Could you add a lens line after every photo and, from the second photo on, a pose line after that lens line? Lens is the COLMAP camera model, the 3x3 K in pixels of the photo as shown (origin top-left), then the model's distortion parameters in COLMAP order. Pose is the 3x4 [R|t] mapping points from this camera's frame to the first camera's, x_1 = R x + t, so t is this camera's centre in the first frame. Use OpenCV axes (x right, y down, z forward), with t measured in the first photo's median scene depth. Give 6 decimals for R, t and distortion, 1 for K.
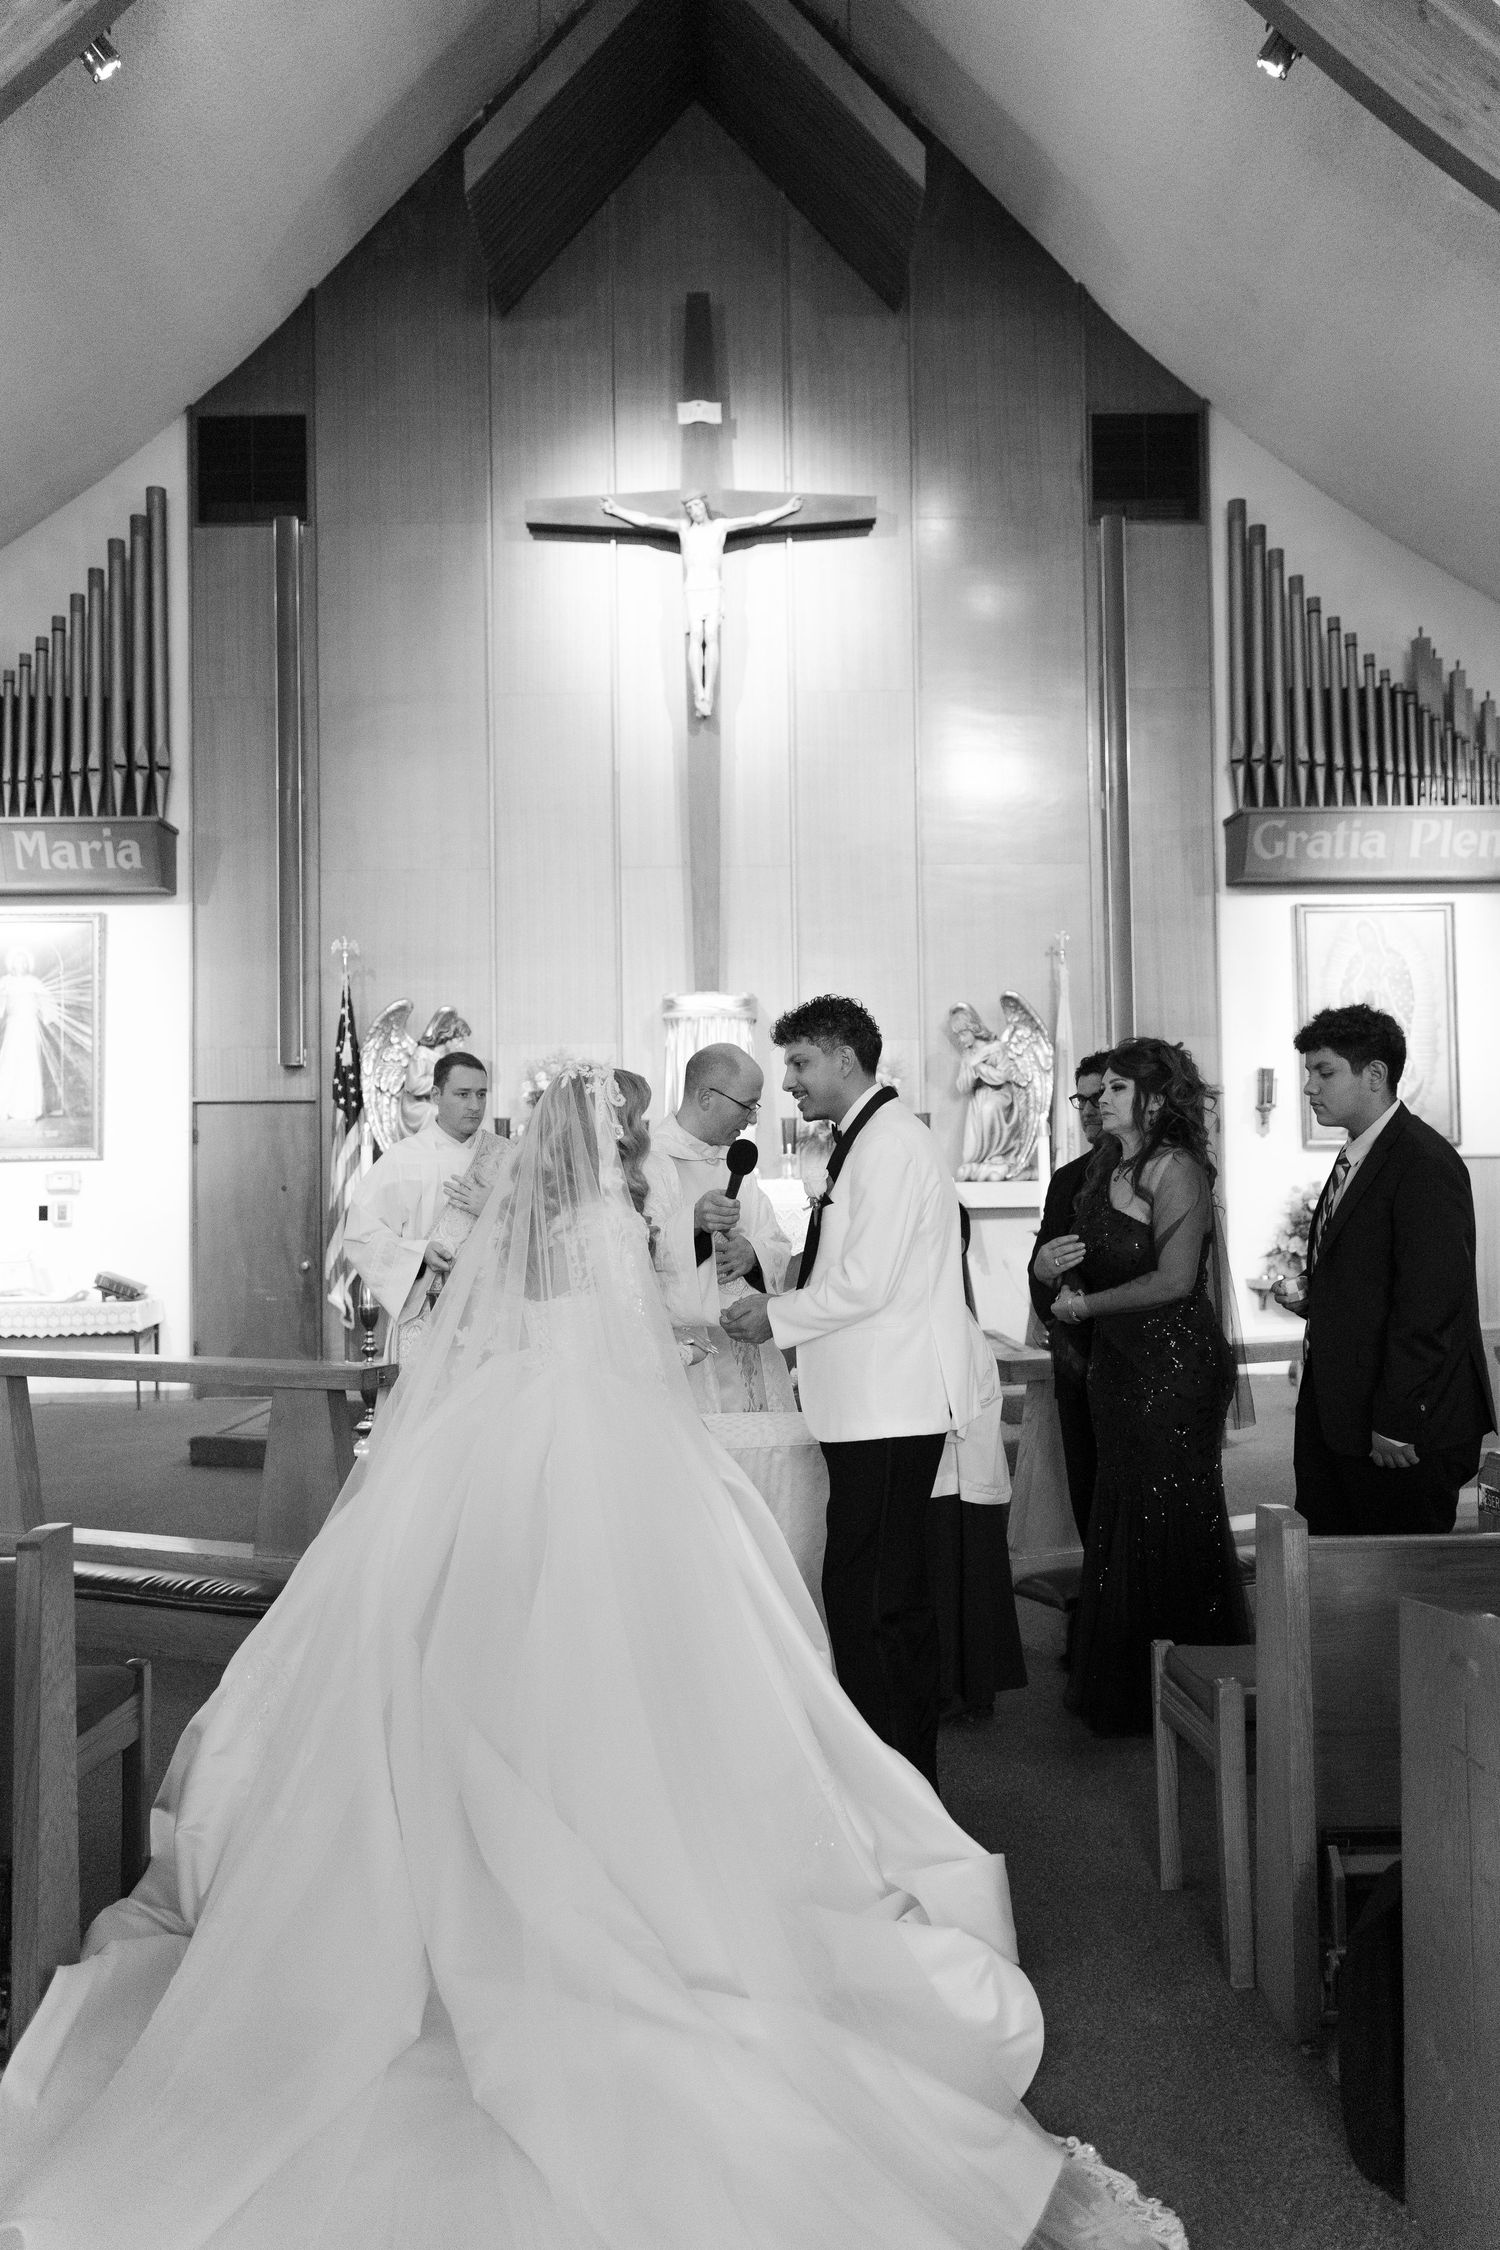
lens RADIAL K [[1810.8, 0, 749.4], [0, 1810.8, 1107.0], [0, 0, 1]] dist [0.013724, -0.000994]
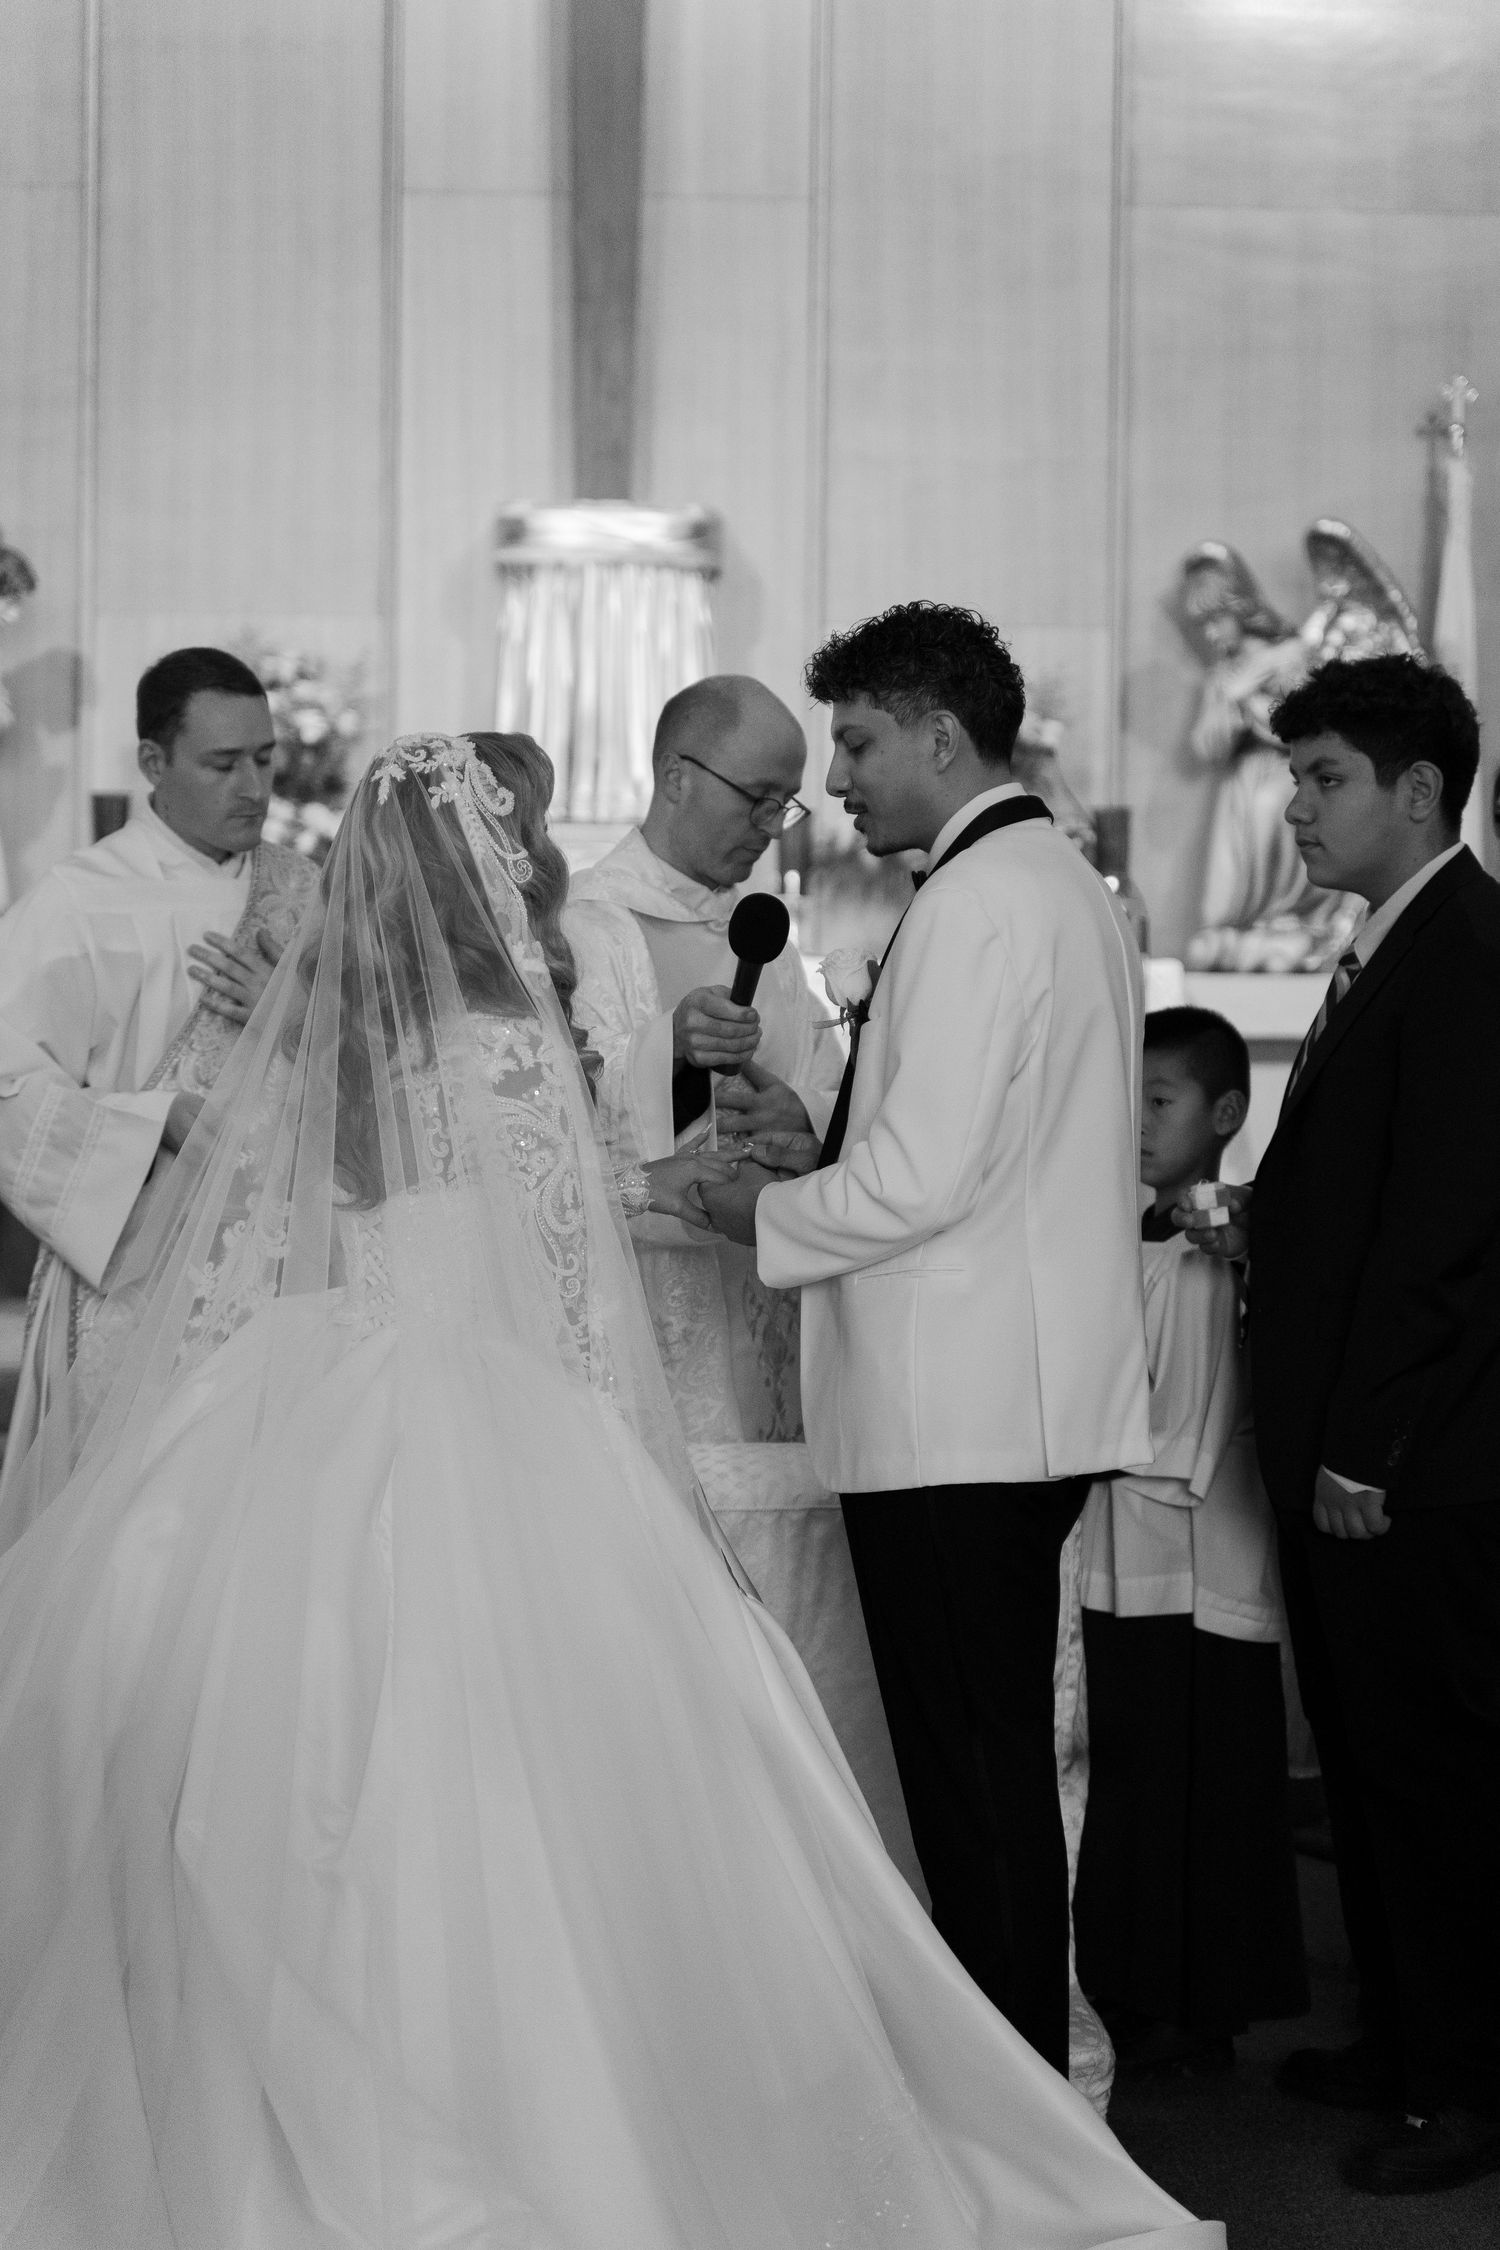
lens RADIAL K [[4727.4, 0, 767.7], [0, 4727.4, 1118.7], [0, 0, 1]] dist [-0.009731, 0.000000]
pose [[0.999407, 0.023926, 0.024783, -0.009629], [-0.025738, 0.996805, 0.075609, -0.005419], [-0.022894, -0.076202, 0.996830, -0.096593]]
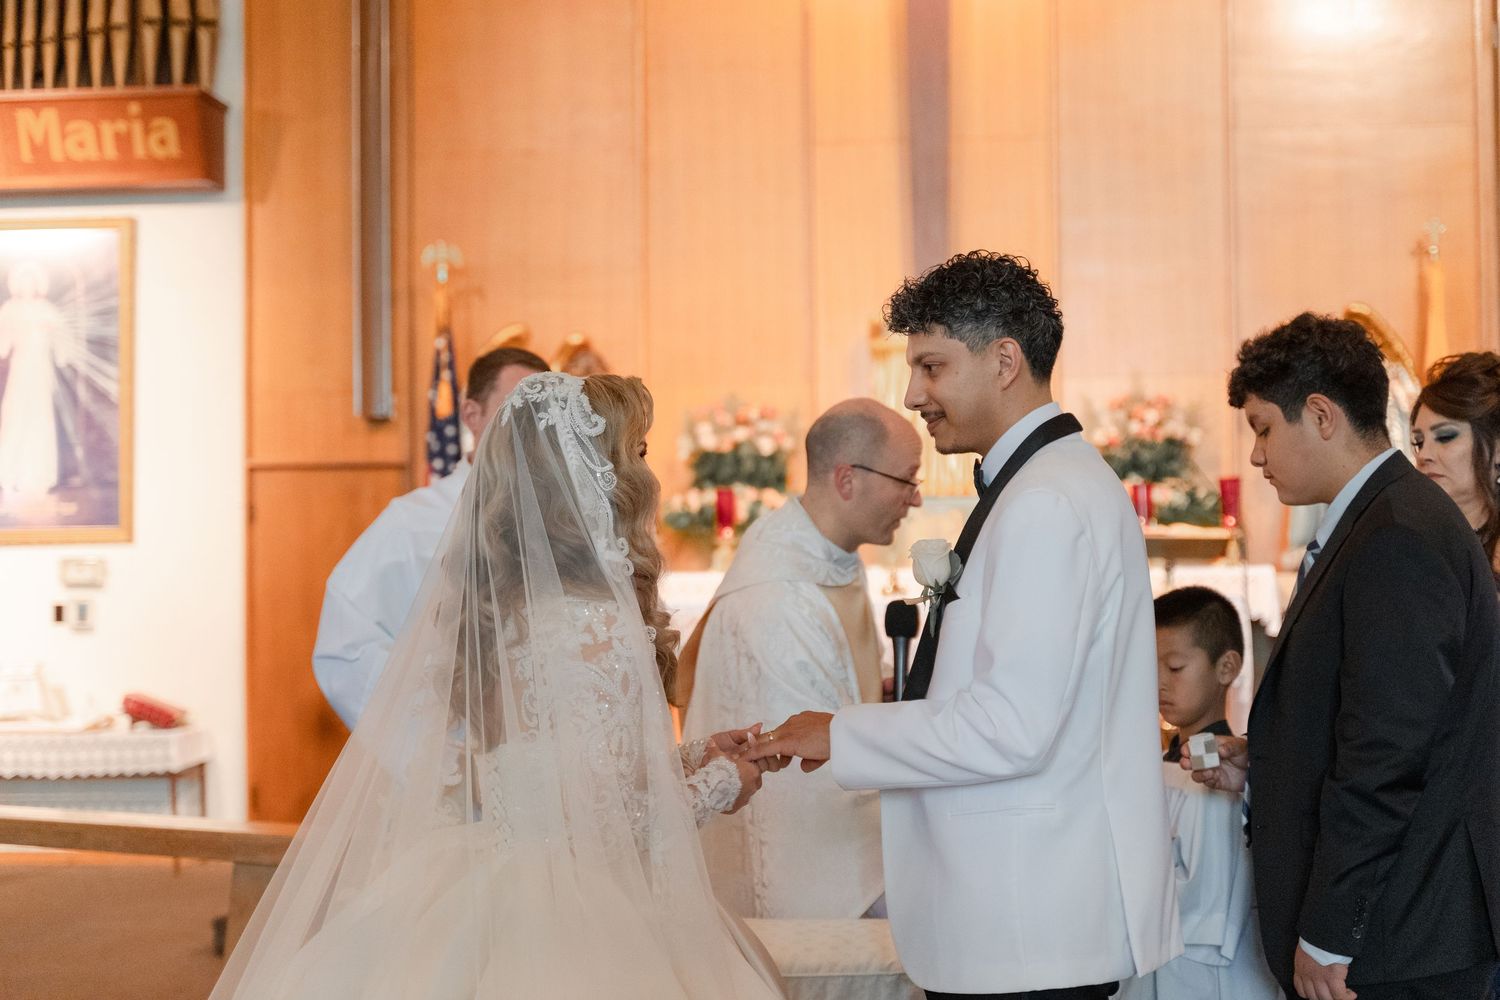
lens RADIAL K [[2298.1, 0, 795.1], [0, 2298.1, 505.2], [0, 0, 1]] dist [0.026526, 0.000000]
pose [[0.993633, -0.002054, -0.112648, 0.026377], [0.002995, 0.999962, 0.008185, 0.006211], [0.112627, -0.008470, 0.993601, 0.080060]]
